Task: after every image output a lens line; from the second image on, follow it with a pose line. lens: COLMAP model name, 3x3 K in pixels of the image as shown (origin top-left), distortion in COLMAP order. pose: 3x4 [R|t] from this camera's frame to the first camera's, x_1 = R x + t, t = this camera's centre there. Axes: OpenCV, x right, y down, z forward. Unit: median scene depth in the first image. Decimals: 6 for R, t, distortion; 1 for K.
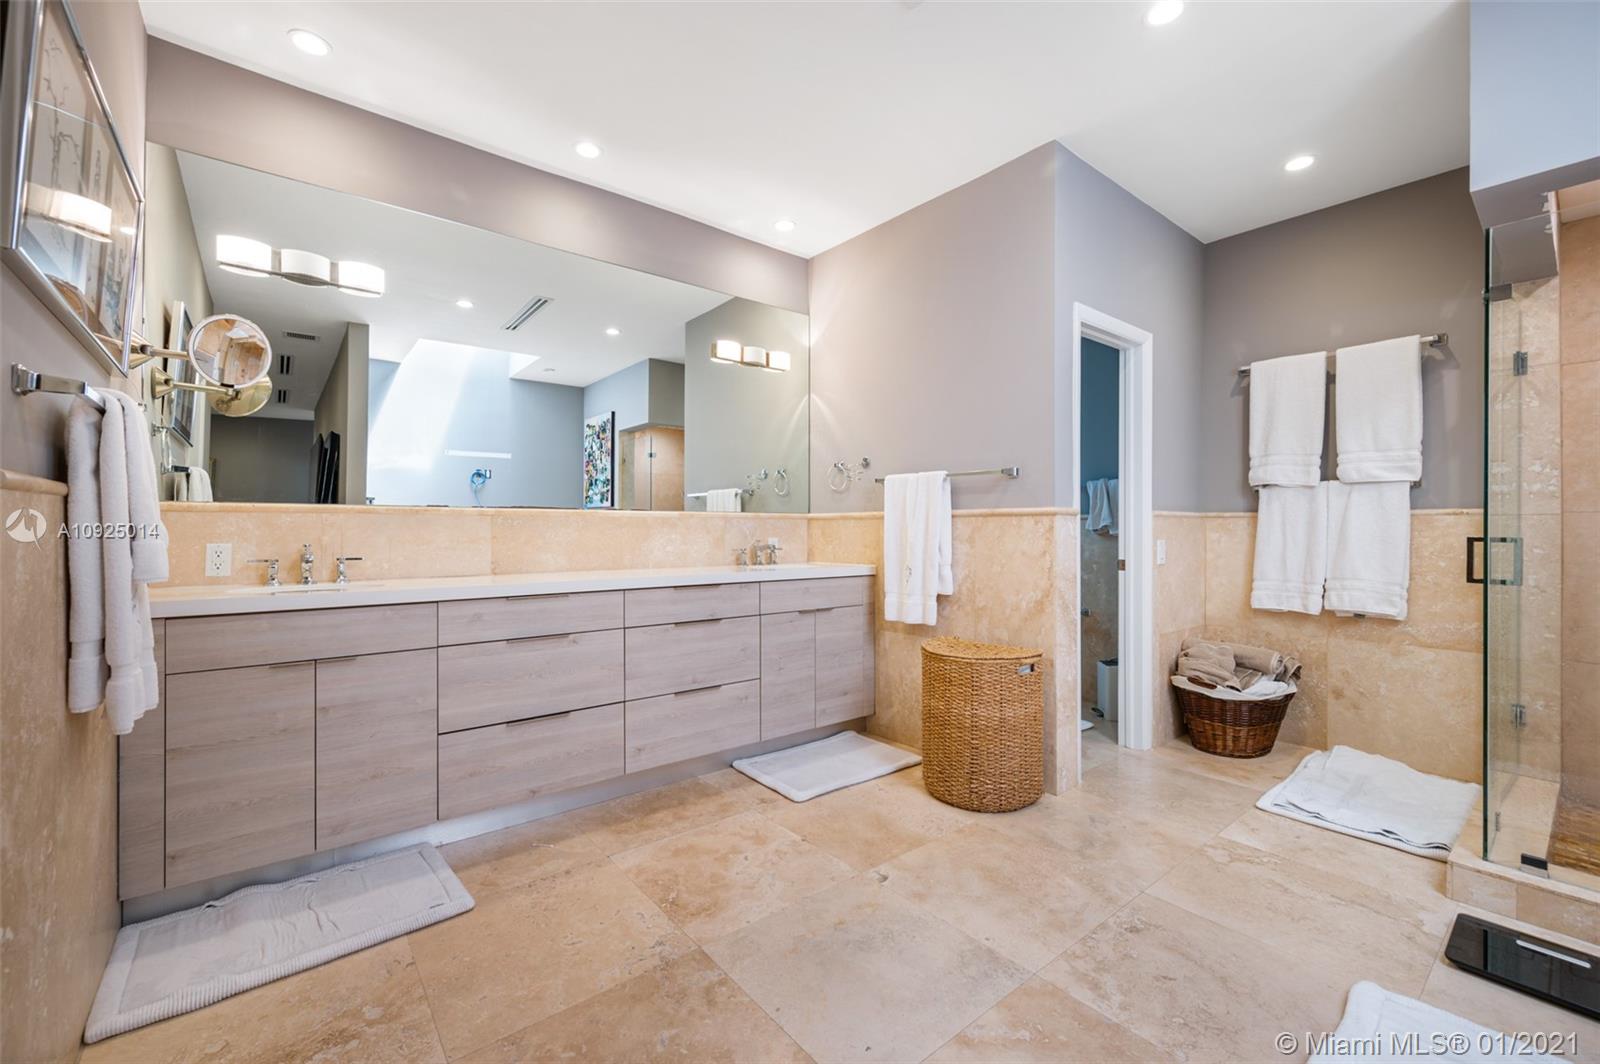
lens RADIAL K [[663.9, 0, 793.2], [0, 663.9, 529.4], [0, 0, 1]] dist [0.000478, 0.000144]
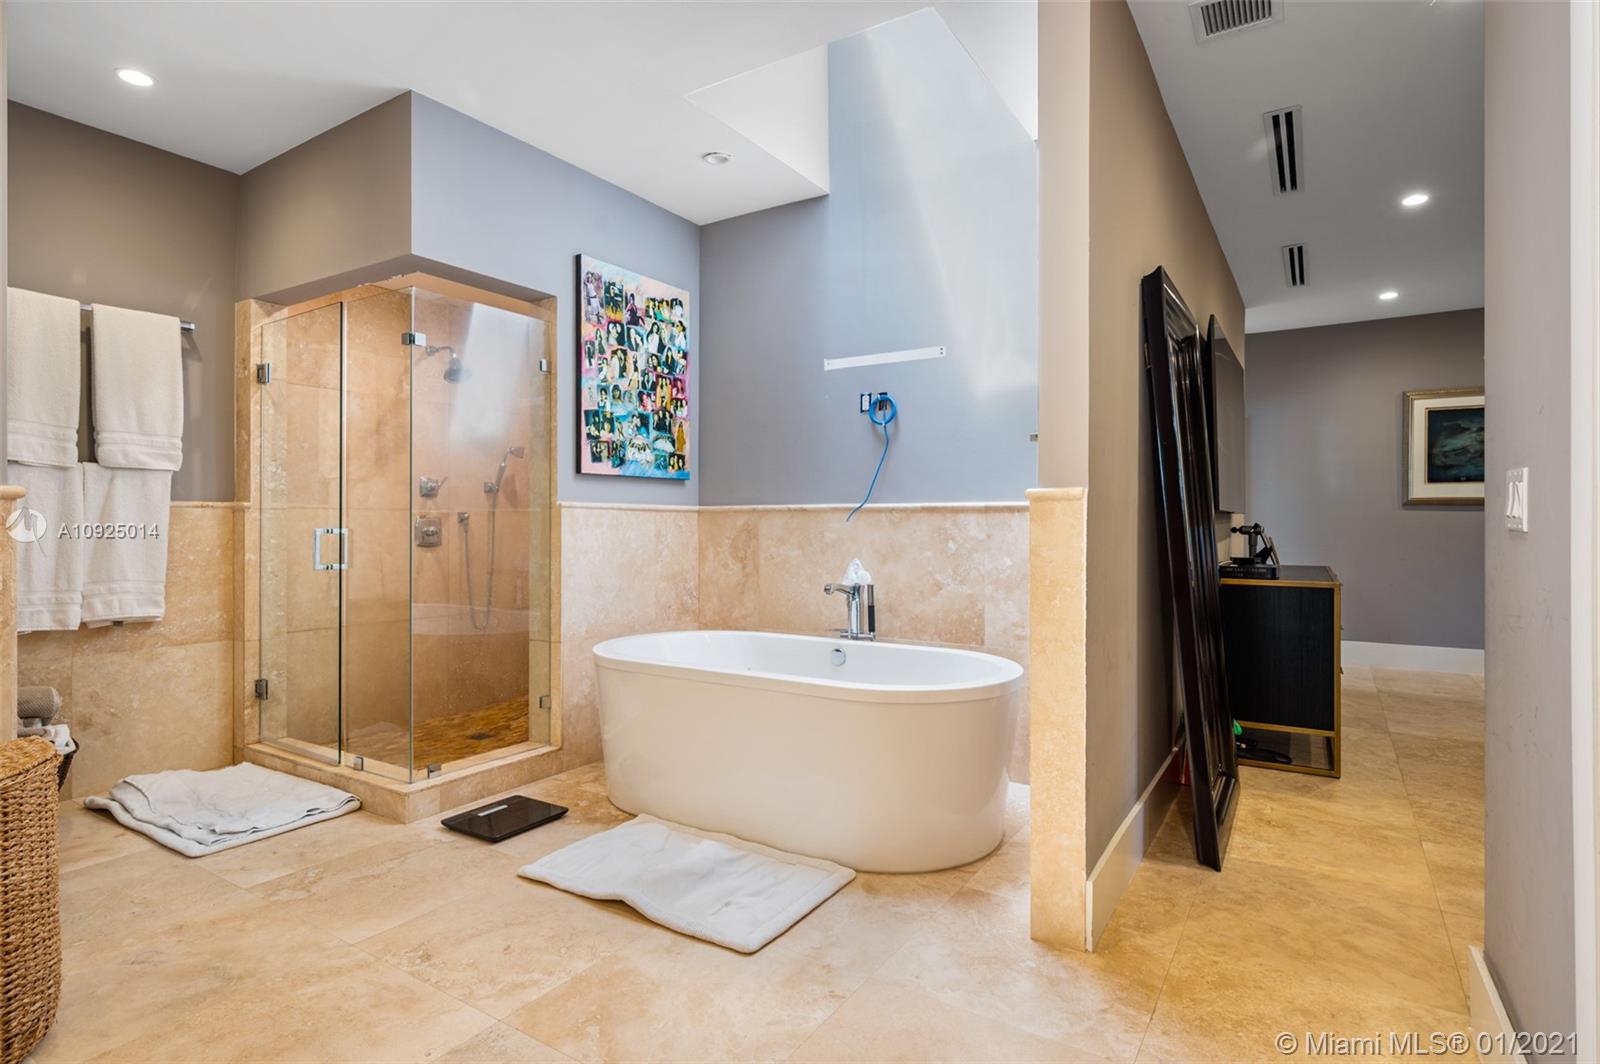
lens RADIAL K [[806.3, 0, 796.6], [0, 806.3, 518.8], [0, 0, 1]] dist [0.000526, -0.000077]
pose [[-0.318783, 0.001235, 0.947827, -0.434170], [0.000401, 0.999999, -0.001169, -0.003071], [-0.947828, 0.000007, -0.318783, 0.527873]]
